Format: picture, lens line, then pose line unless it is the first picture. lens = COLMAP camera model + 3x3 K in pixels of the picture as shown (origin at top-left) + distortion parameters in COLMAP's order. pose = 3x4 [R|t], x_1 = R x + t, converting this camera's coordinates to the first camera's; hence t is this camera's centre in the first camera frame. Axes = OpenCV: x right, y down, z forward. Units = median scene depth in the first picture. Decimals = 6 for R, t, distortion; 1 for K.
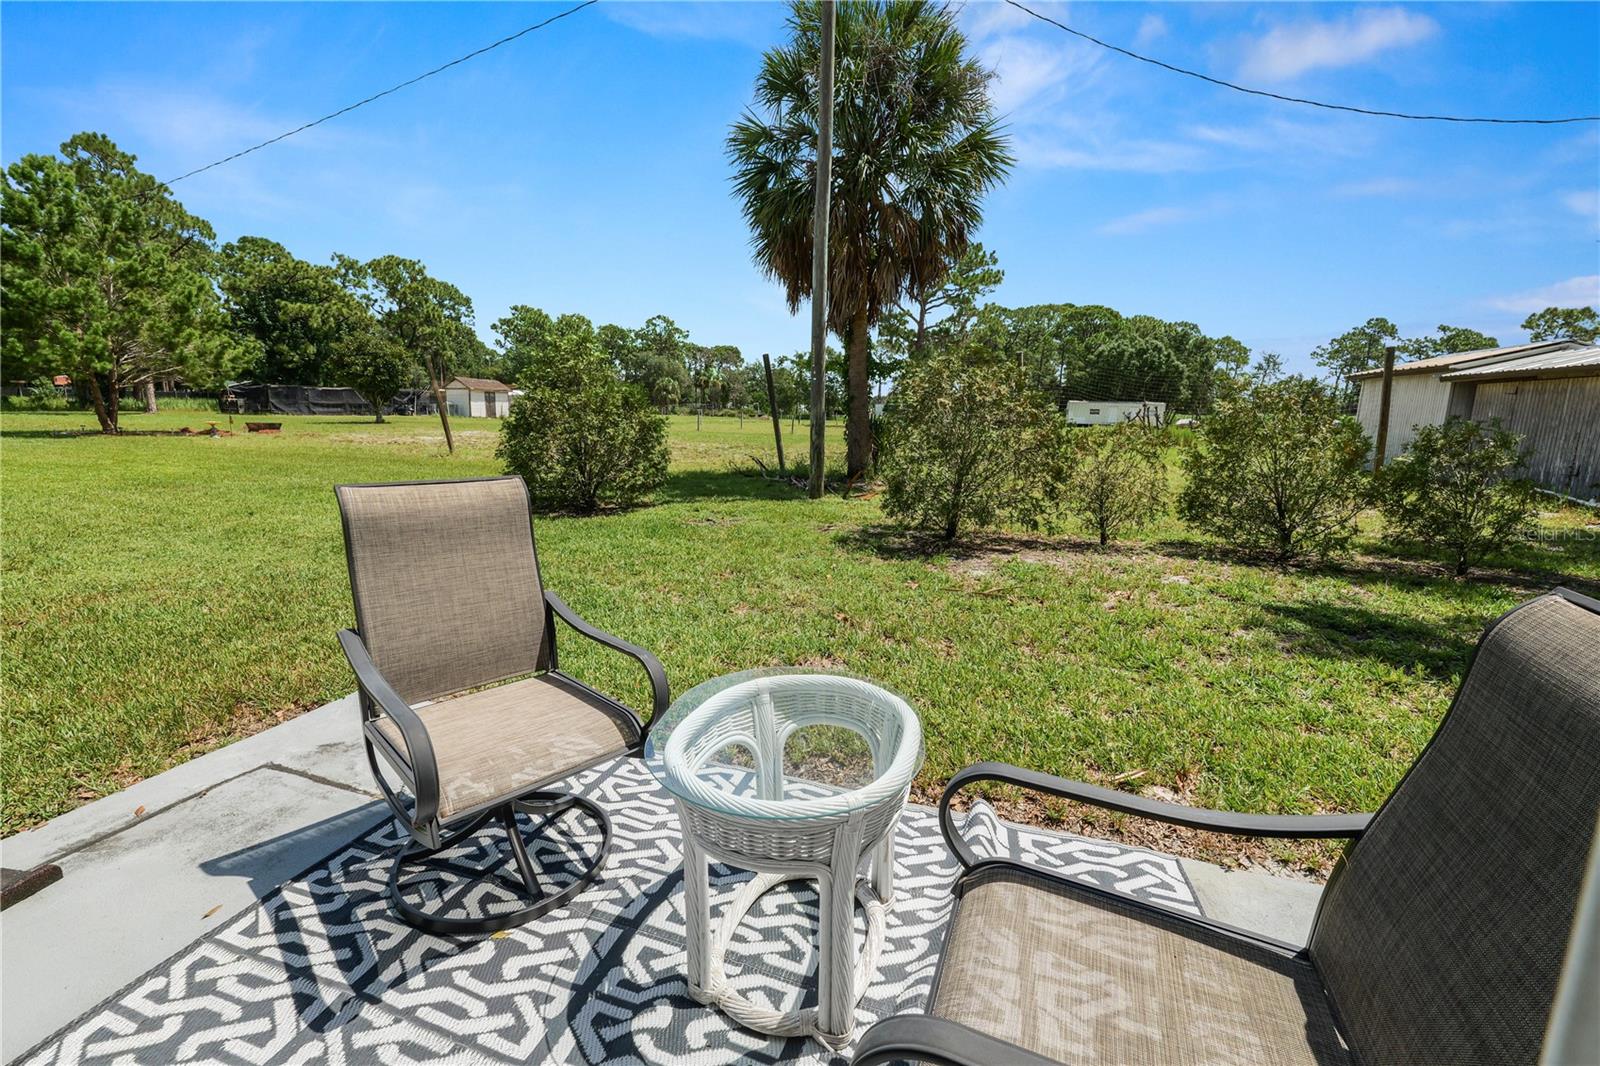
lens RADIAL K [[651.9, 0, 802.0], [0, 651.9, 532.5], [0, 0, 1]] dist [-0.013265, 0.001191]
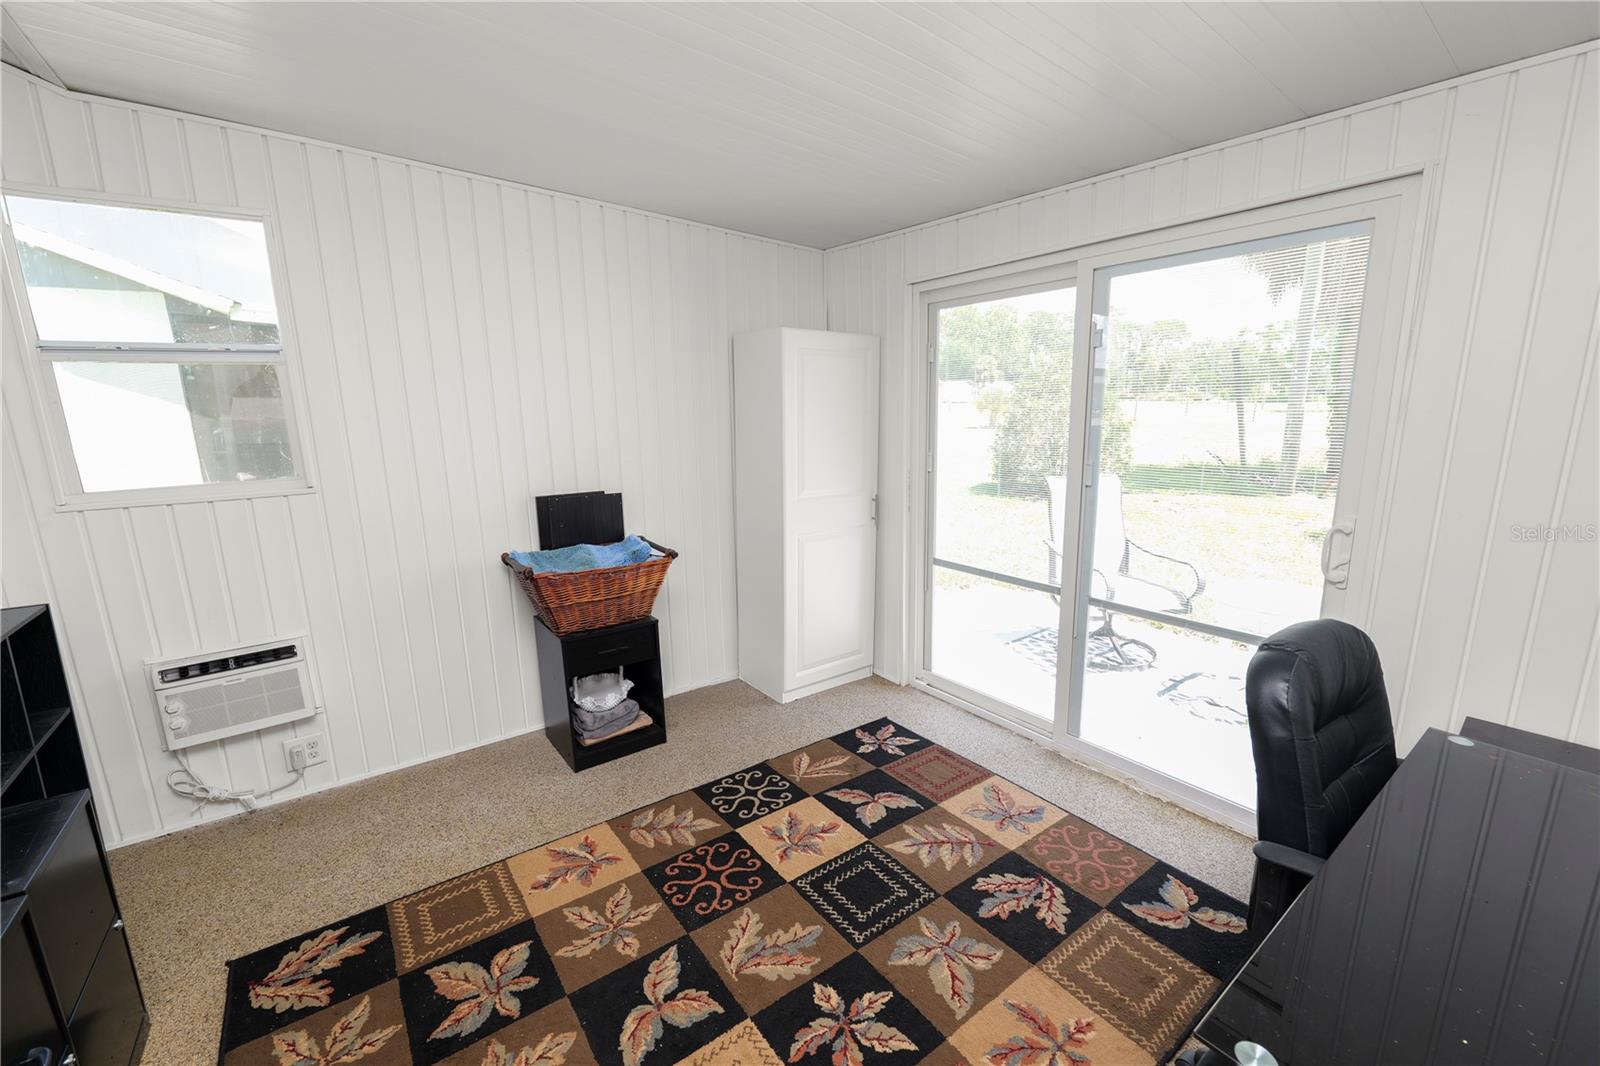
lens RADIAL K [[651.9, 0, 798.0], [0, 651.9, 541.3], [0, 0, 1]] dist [-0.013265, 0.001191]
pose [[0.817711, 0.091425, -0.568322, -0.015201], [-0.072569, 0.995802, 0.055780, 0.013434], [0.571036, -0.004369, 0.820913, -0.211225]]
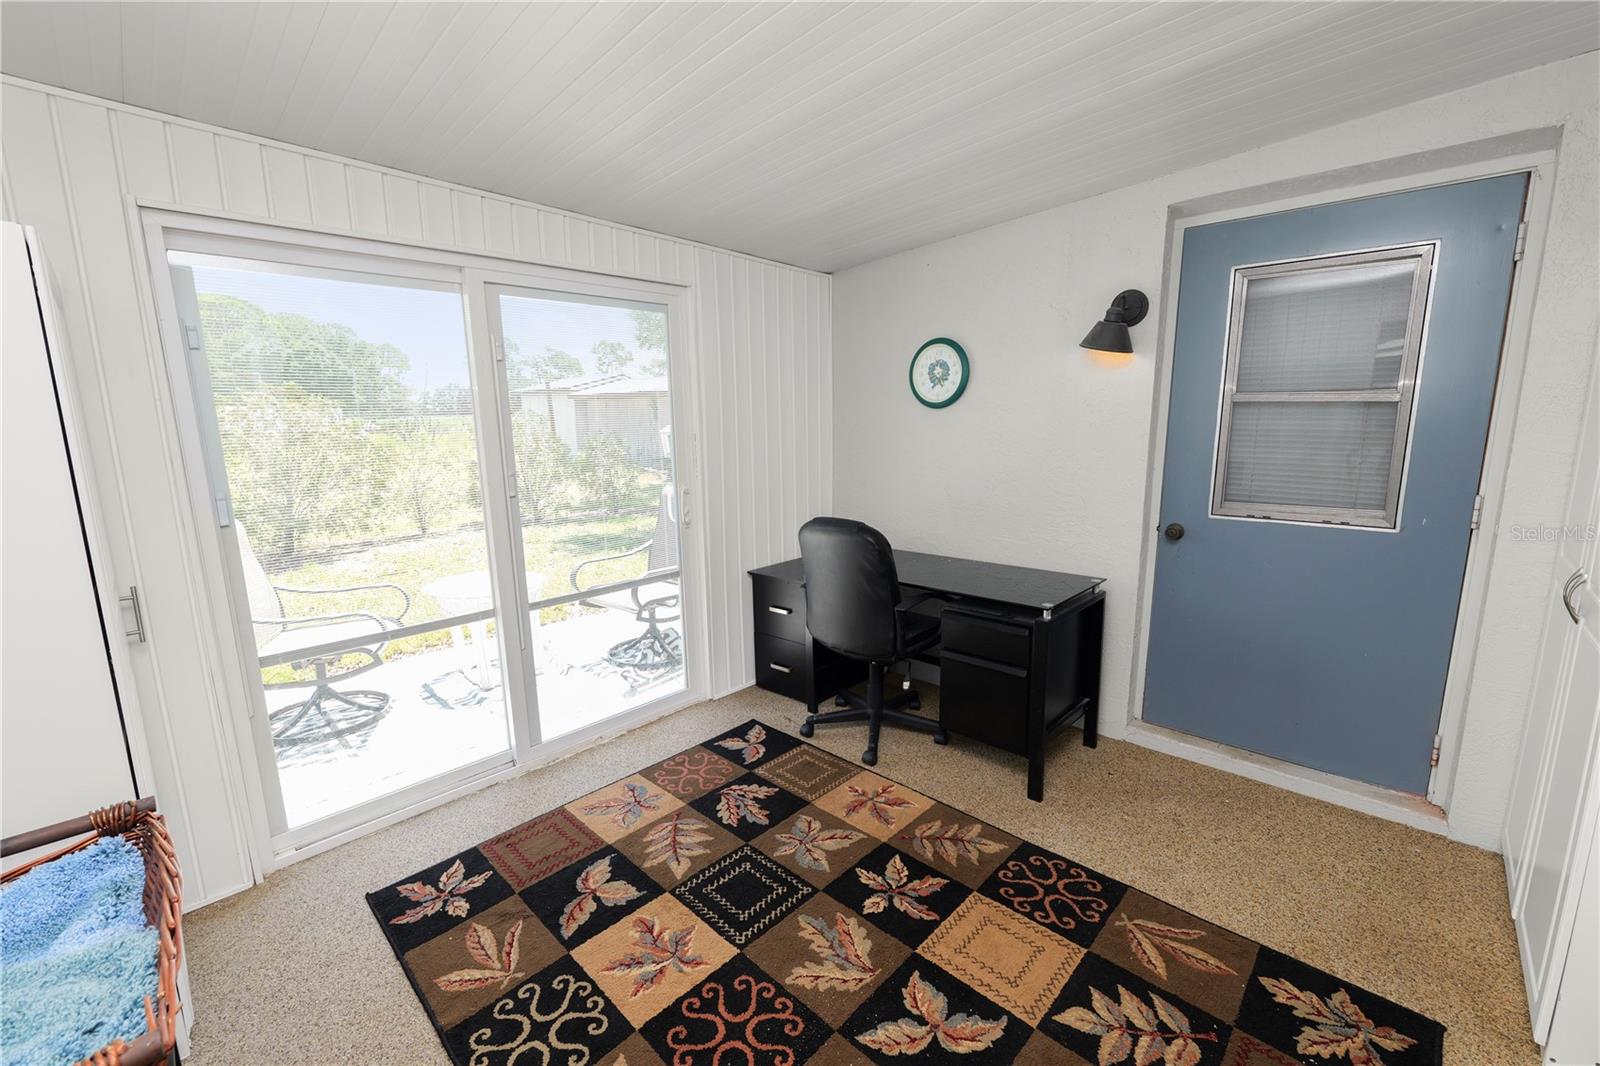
lens RADIAL K [[651.9, 0, 800.1], [0, 651.9, 534.9], [0, 0, 1]] dist [-0.013265, 0.001191]
pose [[0.430027, -0.178704, 0.884953, -0.217599], [0.177703, 0.977793, 0.111100, 0.005331], [-0.885154, 0.109483, 0.452234, -0.161500]]
